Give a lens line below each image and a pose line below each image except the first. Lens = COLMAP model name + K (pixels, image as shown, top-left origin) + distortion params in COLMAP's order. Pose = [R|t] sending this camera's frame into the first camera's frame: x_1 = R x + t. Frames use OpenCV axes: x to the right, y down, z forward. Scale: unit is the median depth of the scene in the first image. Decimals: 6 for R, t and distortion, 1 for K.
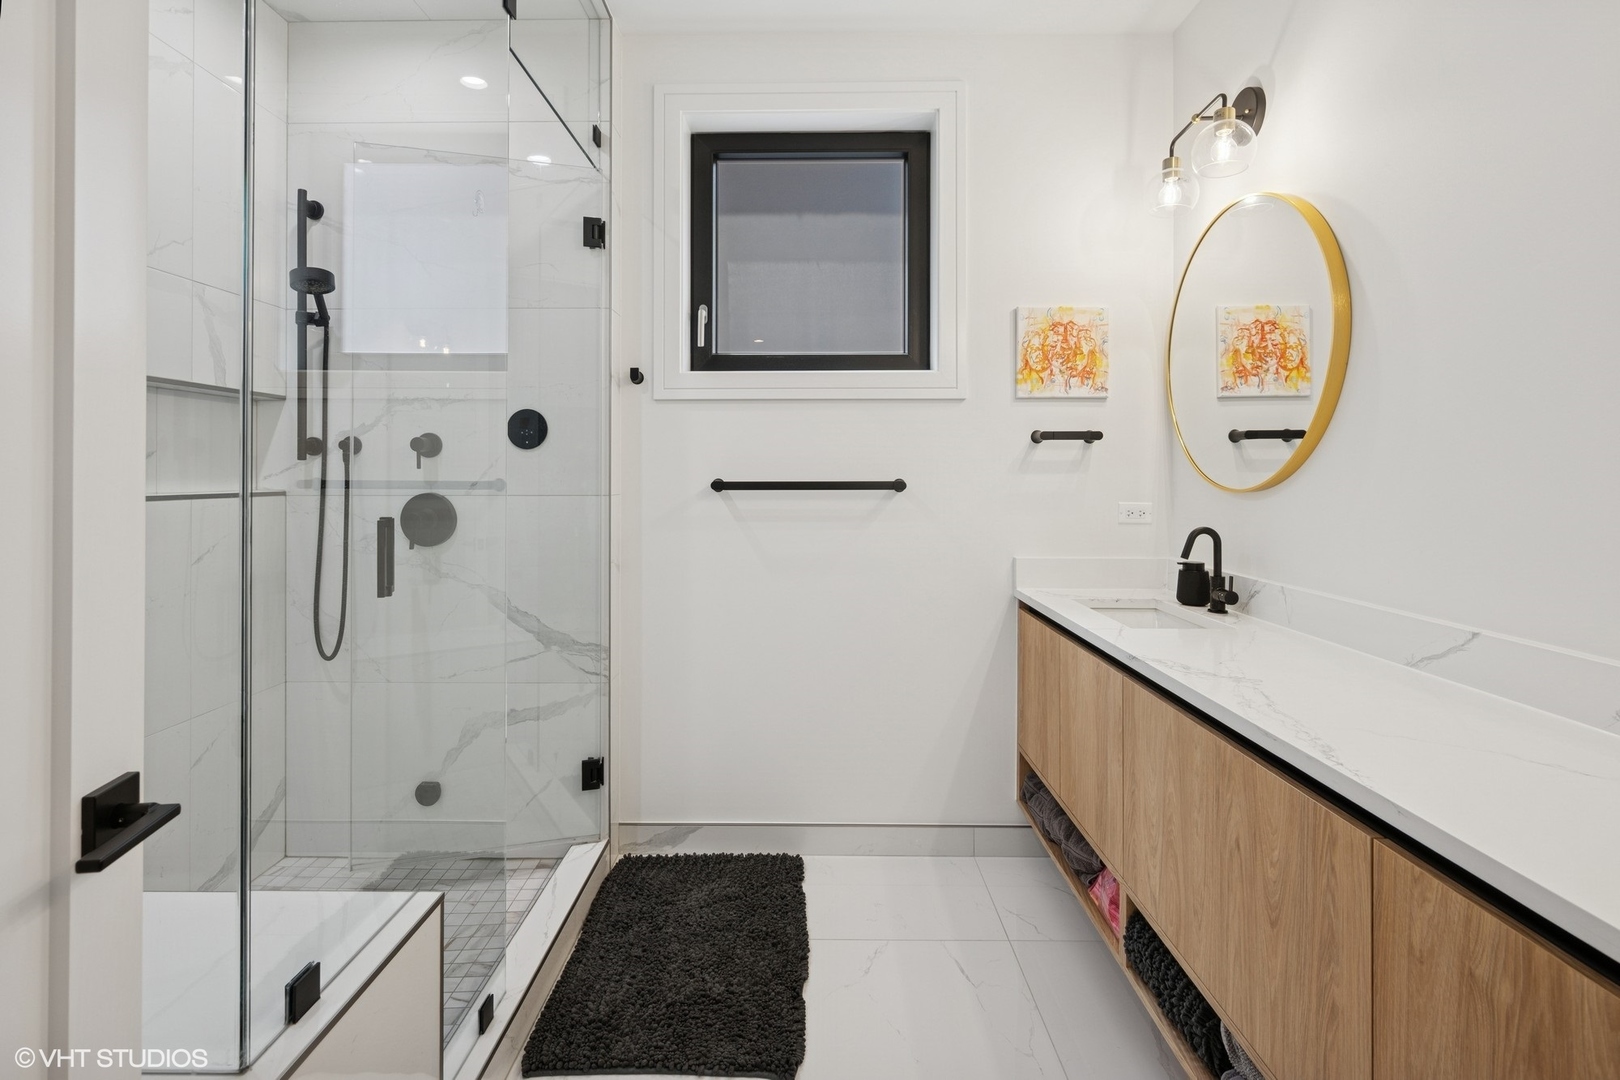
lens RADIAL K [[758.5, 0, 806.7], [0, 758.5, 473.5], [0, 0, 1]] dist [-0.000595, 0.000305]
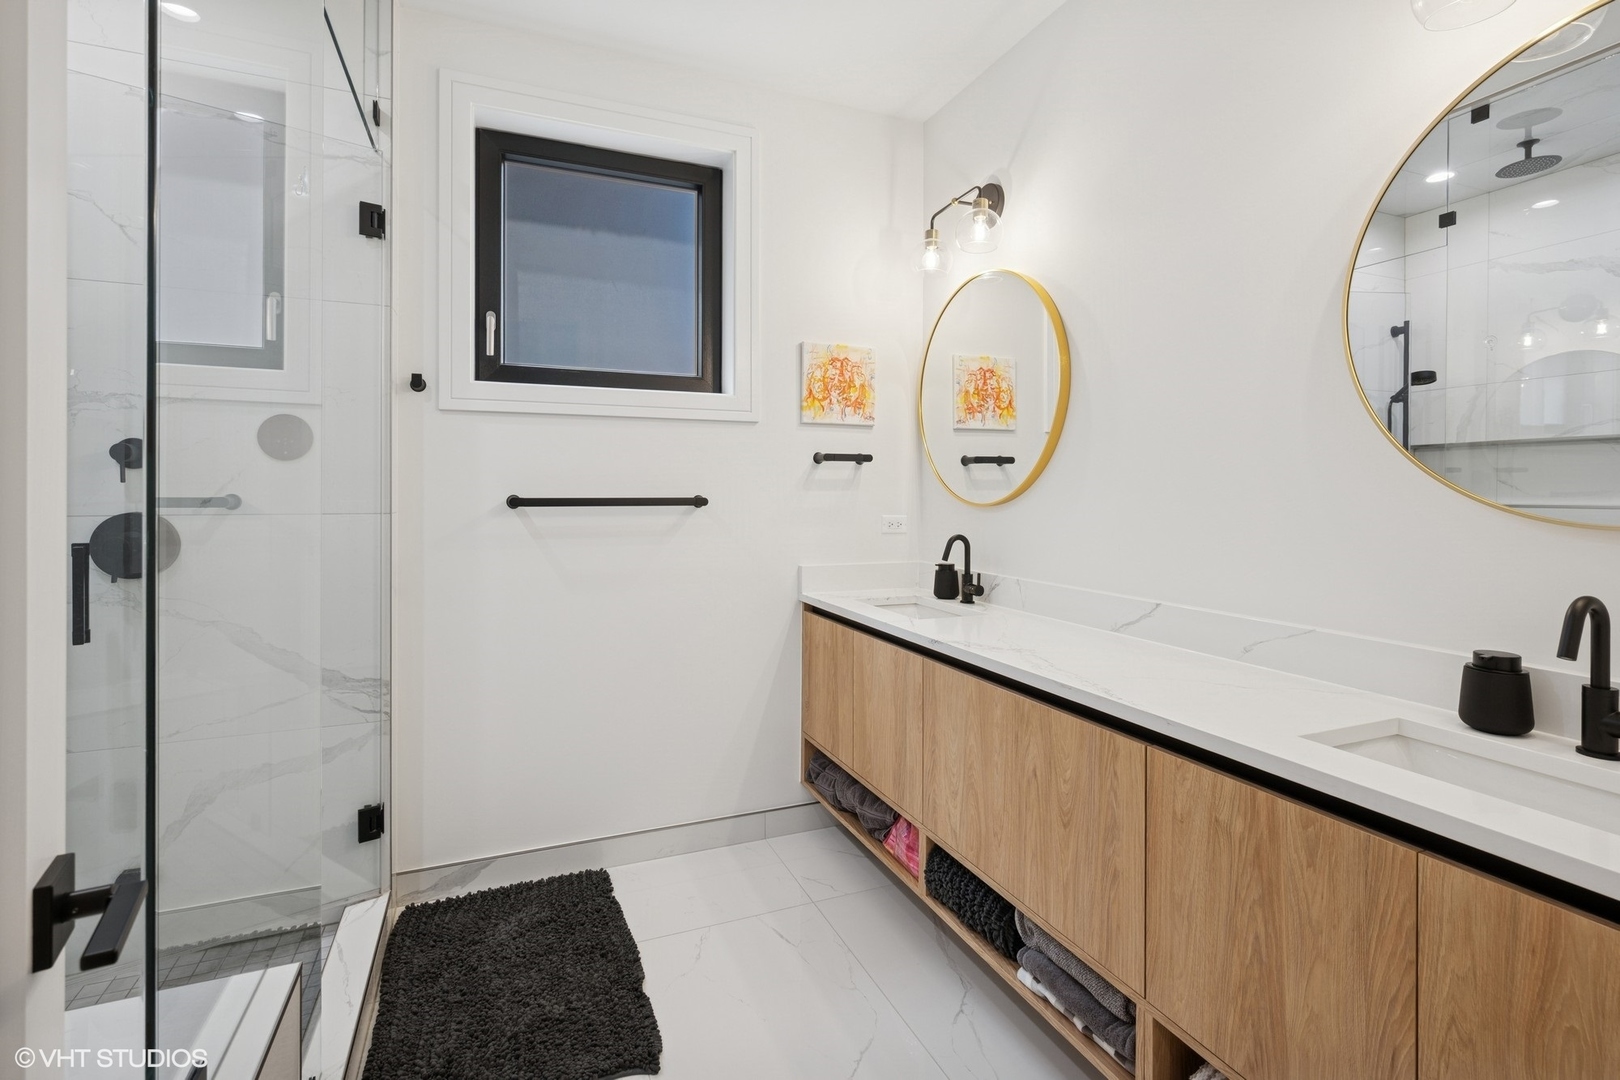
lens RADIAL K [[747.4, 0, 810.1], [0, 747.4, 494.1], [0, 0, 1]] dist [-0.000321, -0.000082]
pose [[0.918653, 0.001146, 0.395063, -0.152772], [-0.003561, 0.999979, 0.005380, -0.000781], [-0.395049, -0.006350, 0.918638, -0.018106]]
